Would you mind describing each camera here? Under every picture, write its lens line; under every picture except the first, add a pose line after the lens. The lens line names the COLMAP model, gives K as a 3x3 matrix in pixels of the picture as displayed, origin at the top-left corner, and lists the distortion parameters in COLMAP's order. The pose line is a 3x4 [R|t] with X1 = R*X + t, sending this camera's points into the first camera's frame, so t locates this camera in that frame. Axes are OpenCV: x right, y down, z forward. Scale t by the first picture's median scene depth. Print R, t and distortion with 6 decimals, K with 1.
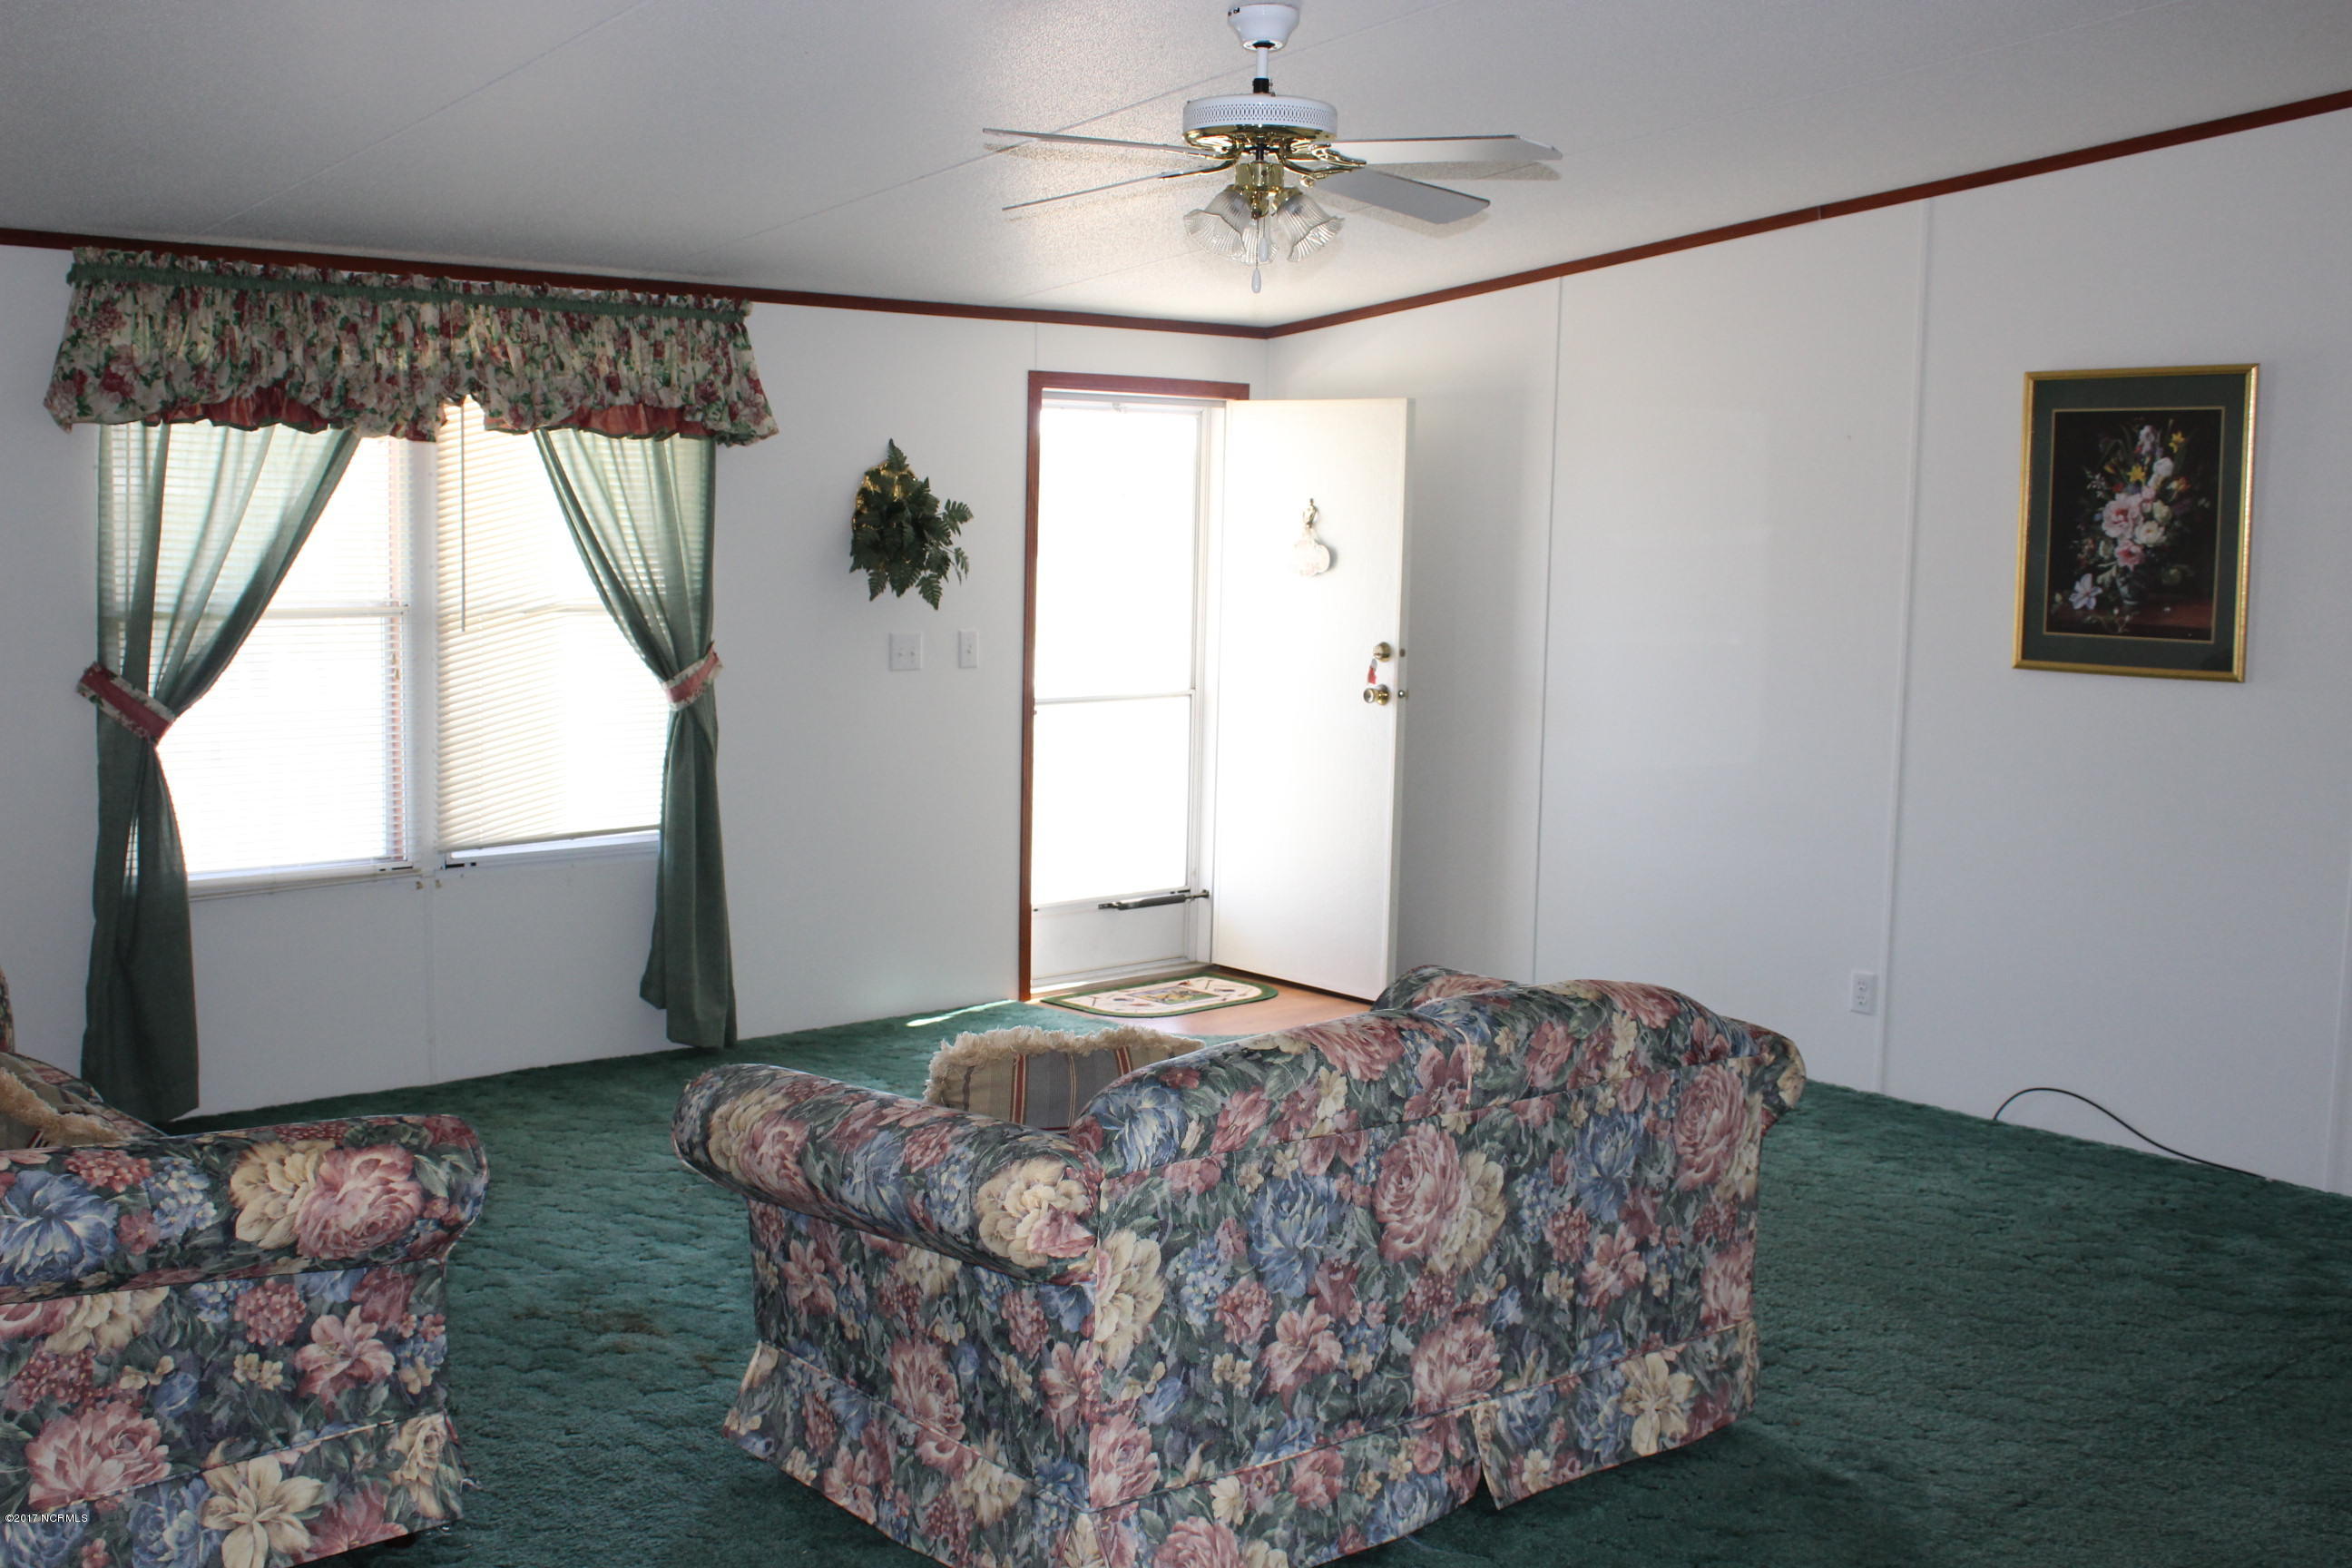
lens RADIAL K [[3107.1, 0, 1176.2], [0, 3107.1, 787.2], [0, 0, 1]] dist [-0.035100, 0.000000]
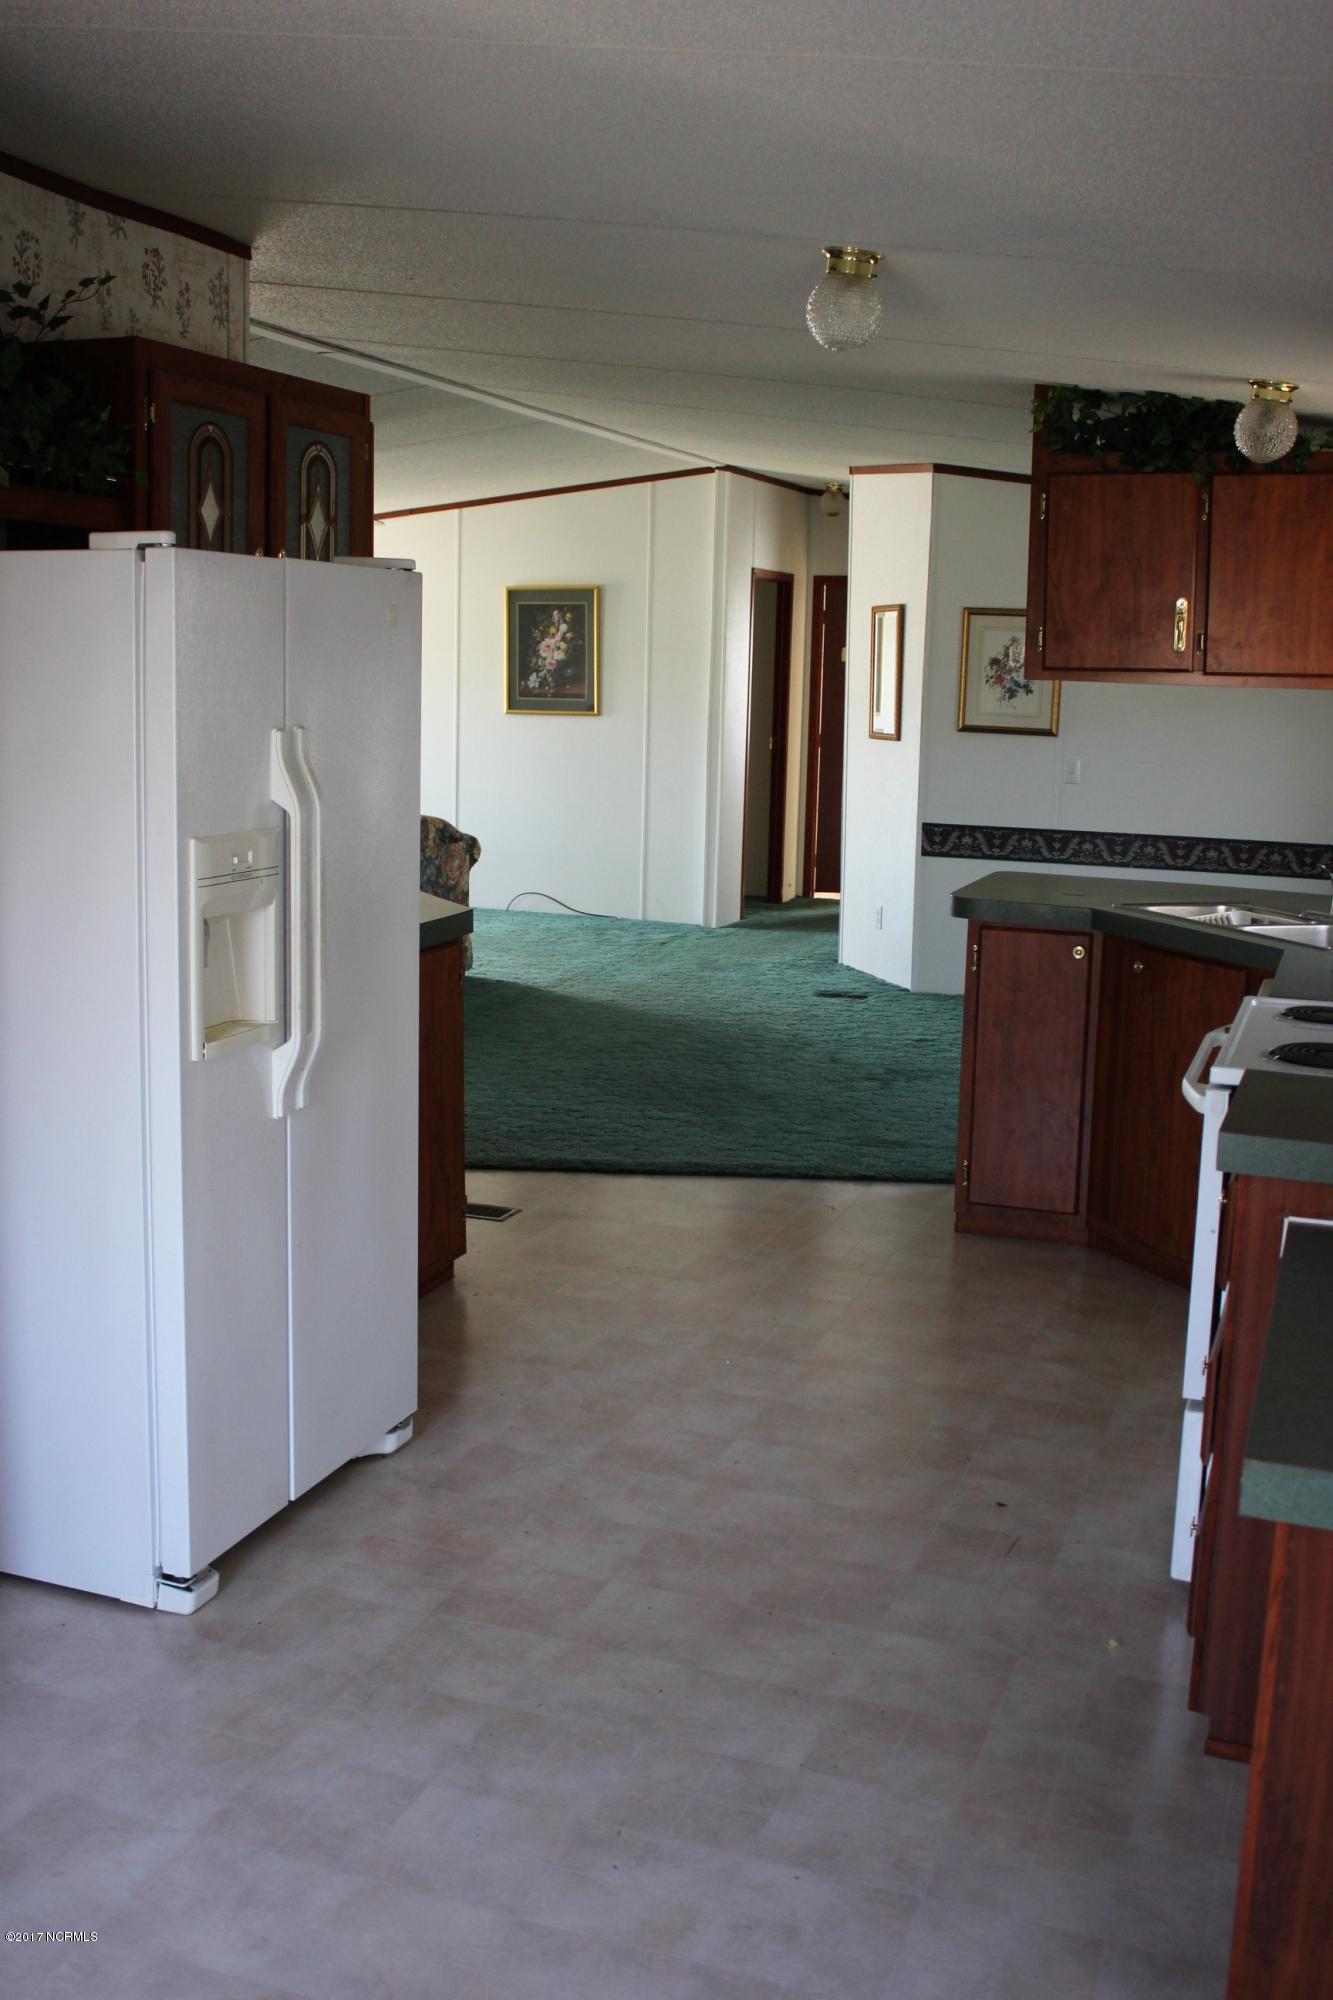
lens RADIAL K [[2015.2, 0, 667.1], [0, 2015.2, 997.3], [0, 0, 1]] dist [-0.006642, 0.000000]
pose [[0.918816, -0.079467, 0.386604, -0.240117], [0.047686, 0.994697, 0.091129, 0.045100], [-0.391795, -0.065295, 0.917732, -0.501884]]
